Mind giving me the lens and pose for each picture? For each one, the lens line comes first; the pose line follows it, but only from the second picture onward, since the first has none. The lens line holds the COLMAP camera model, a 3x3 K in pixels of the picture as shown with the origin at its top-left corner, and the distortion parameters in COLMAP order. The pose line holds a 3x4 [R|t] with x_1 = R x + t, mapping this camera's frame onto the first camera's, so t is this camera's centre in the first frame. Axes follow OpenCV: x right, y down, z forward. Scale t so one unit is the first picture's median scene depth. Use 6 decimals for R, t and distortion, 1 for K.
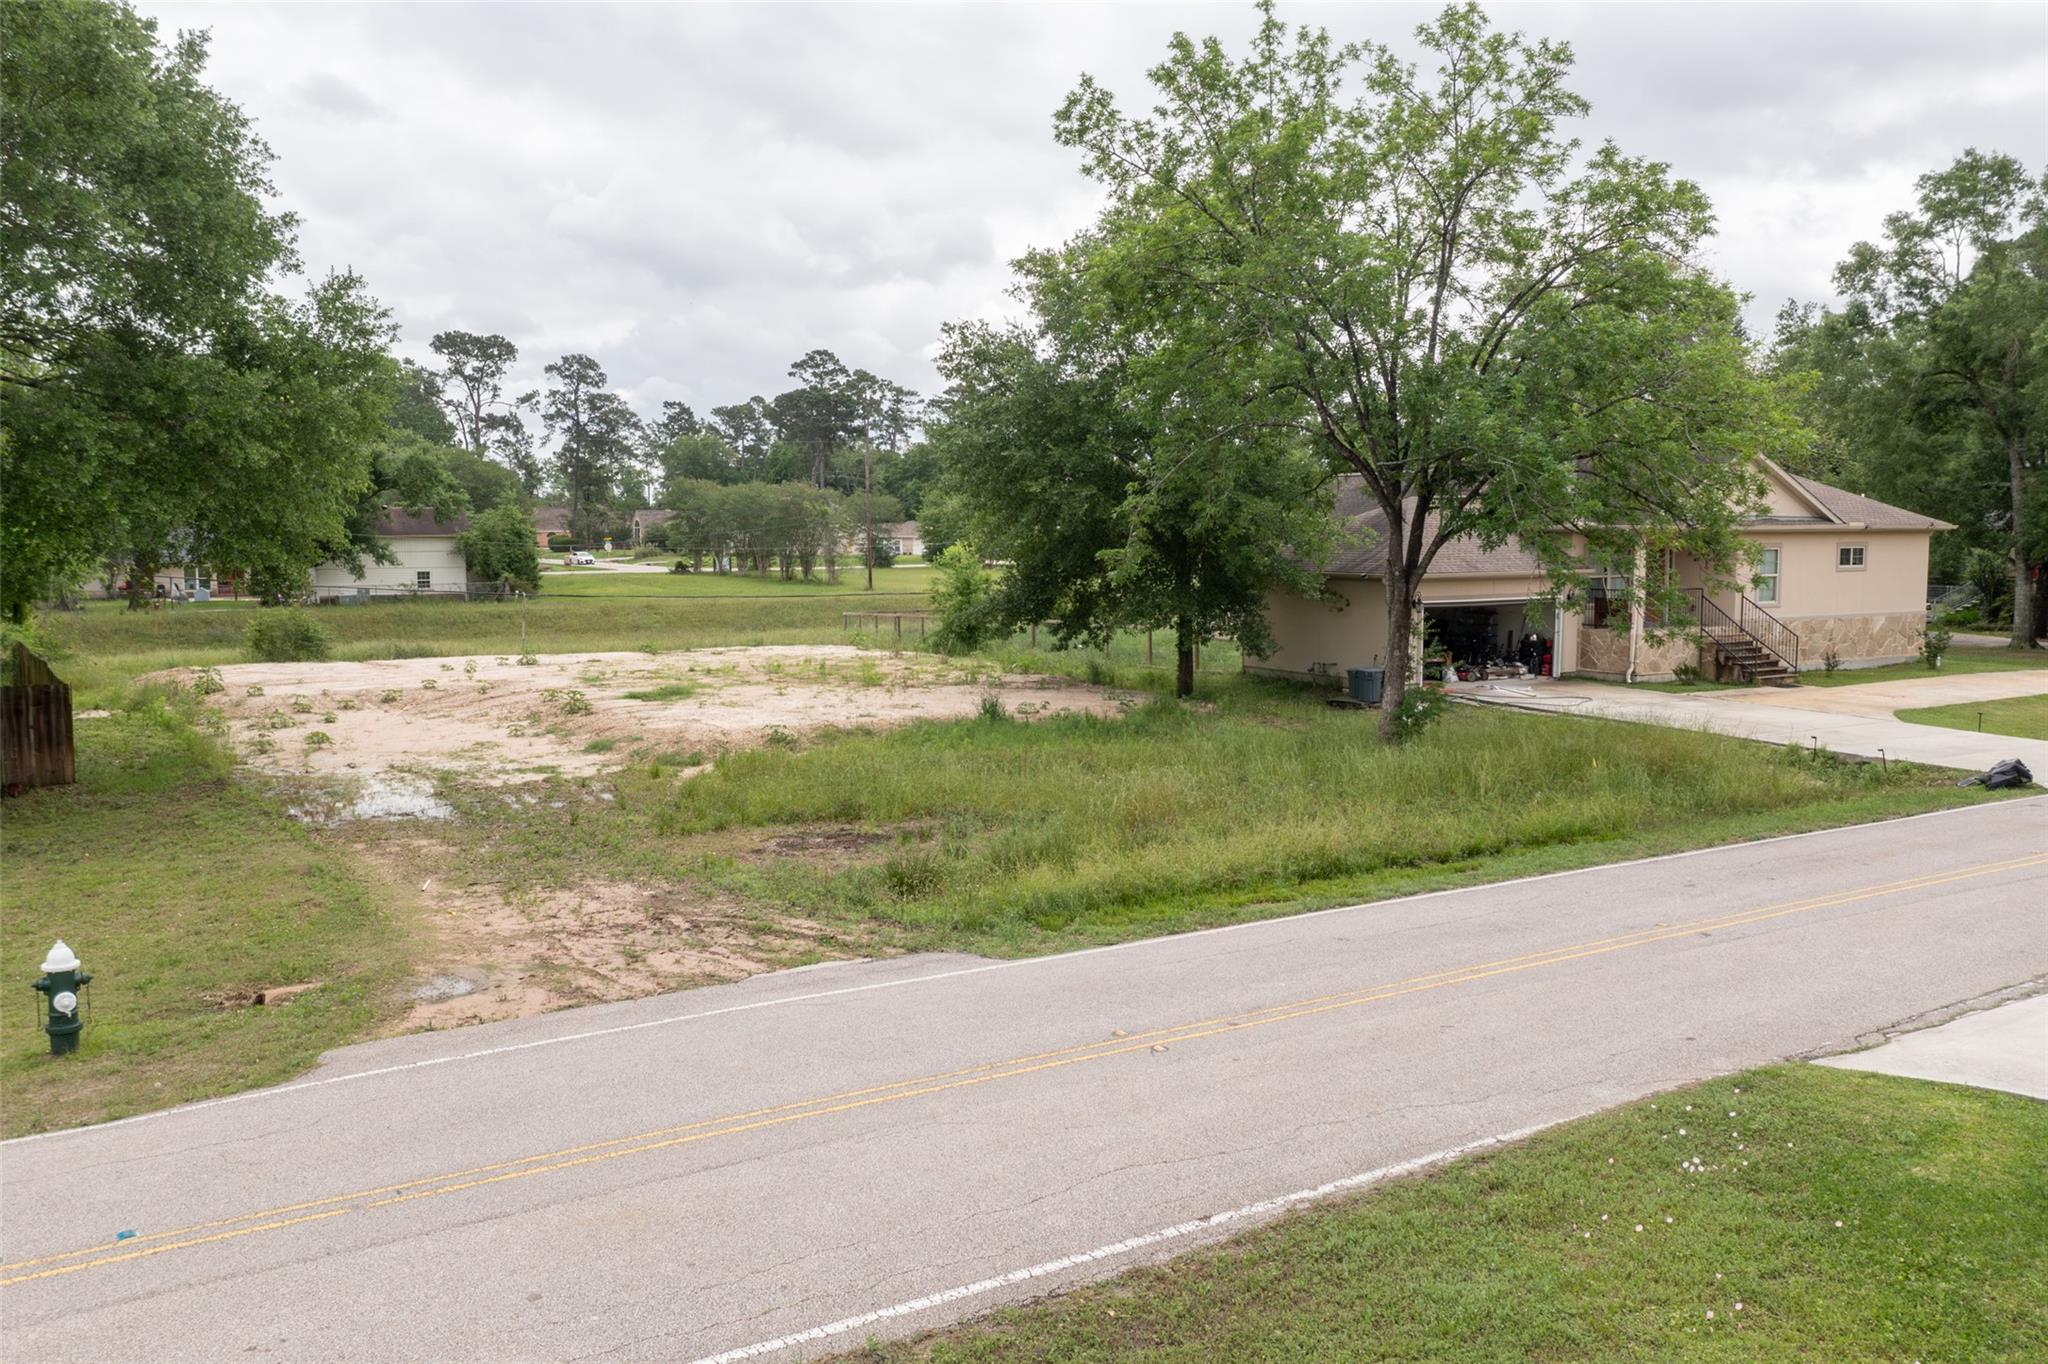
lens RADIAL K [[1609.0, 0, 1024.0], [0, 1609.0, 682.0], [0, 0, 1]] dist [-0.020797, 0.003484]
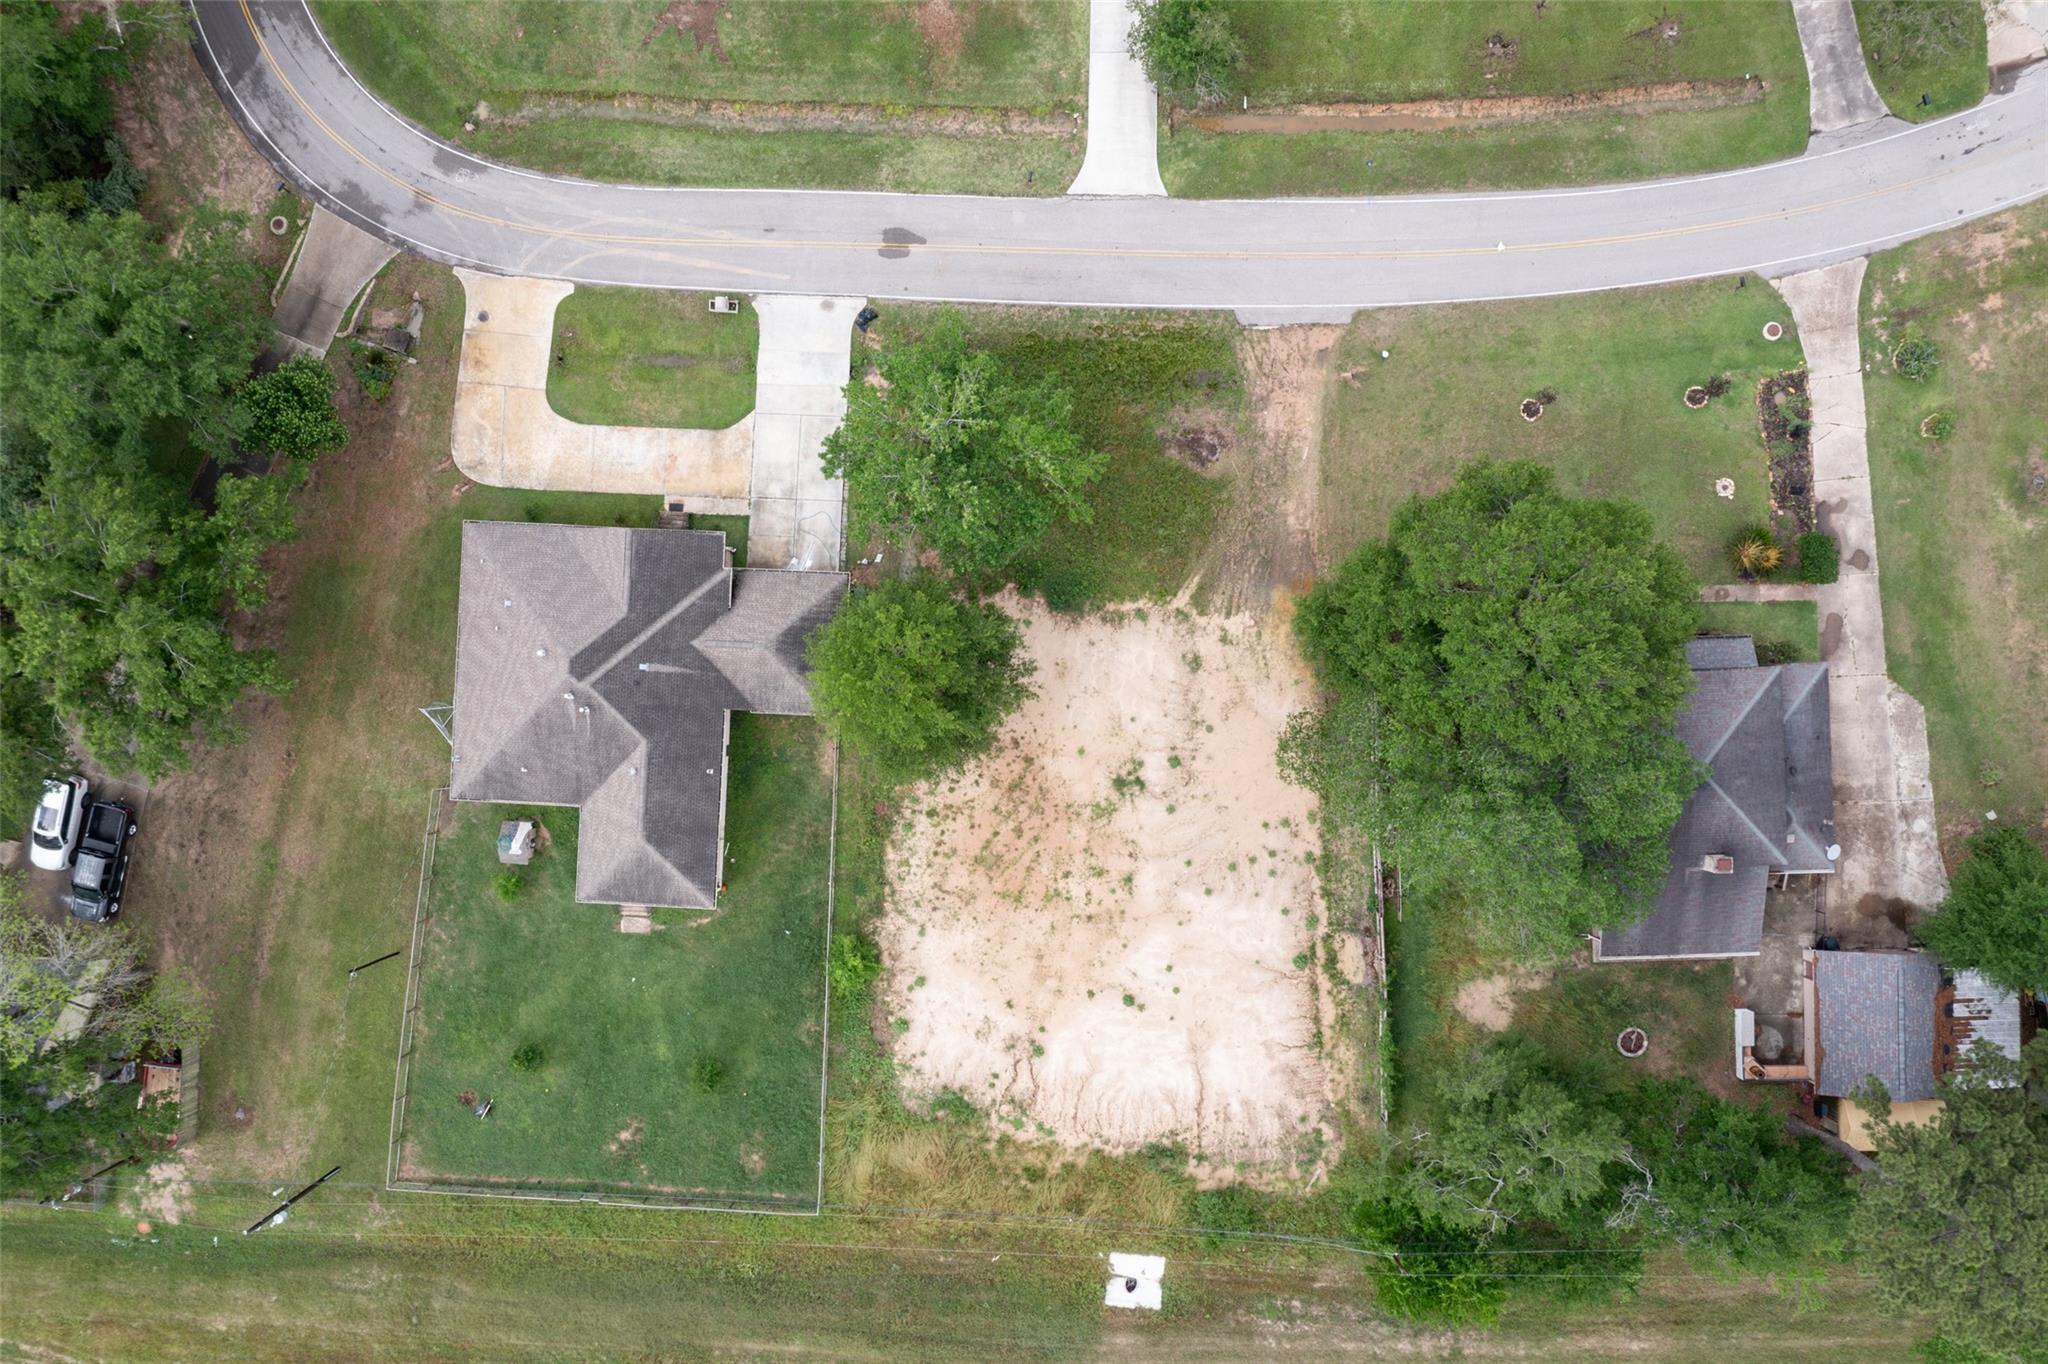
lens RADIAL K [[1609.0, 0, 1024.0], [0, 1609.0, 682.0], [0, 0, 1]] dist [-0.020797, 0.003484]
pose [[-0.840104, -0.541460, 0.032350, -0.108908], [0.083835, -0.070689, 0.993969, -2.181391], [-0.535908, 0.837749, 0.104779, 0.756200]]
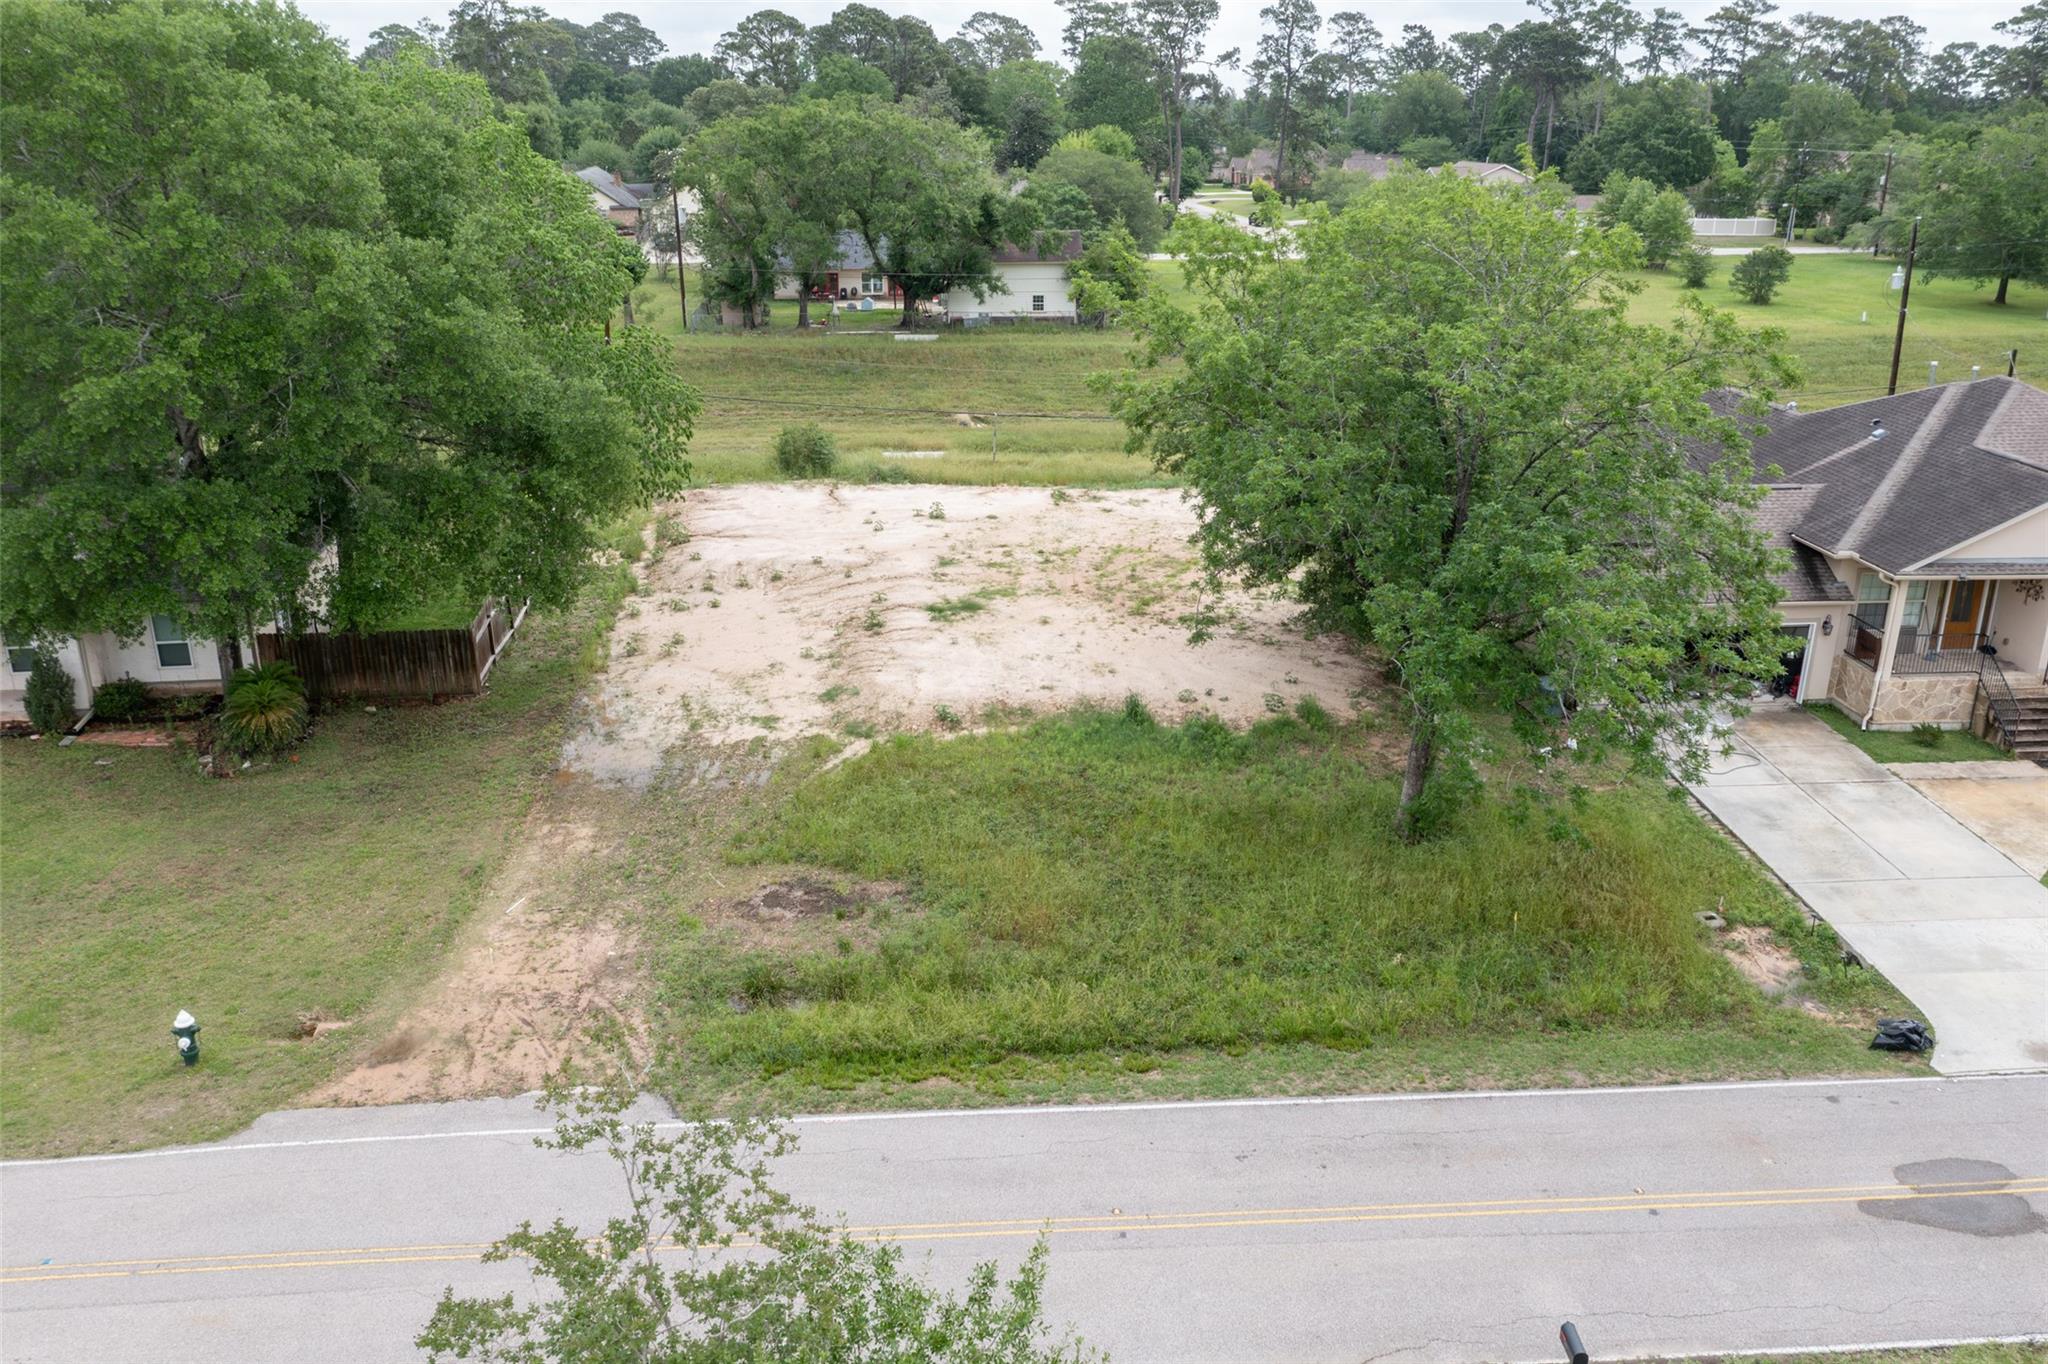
lens RADIAL K [[1607.0, 0, 1024.0], [0, 1607.0, 682.0], [0, 0, 1]] dist [-0.020126, -0.000250]
pose [[0.889138, 0.156192, -0.430161, 0.355272], [-0.045423, 0.965433, 0.256662, -0.256527], [0.455380, -0.208669, 0.865498, -0.031826]]
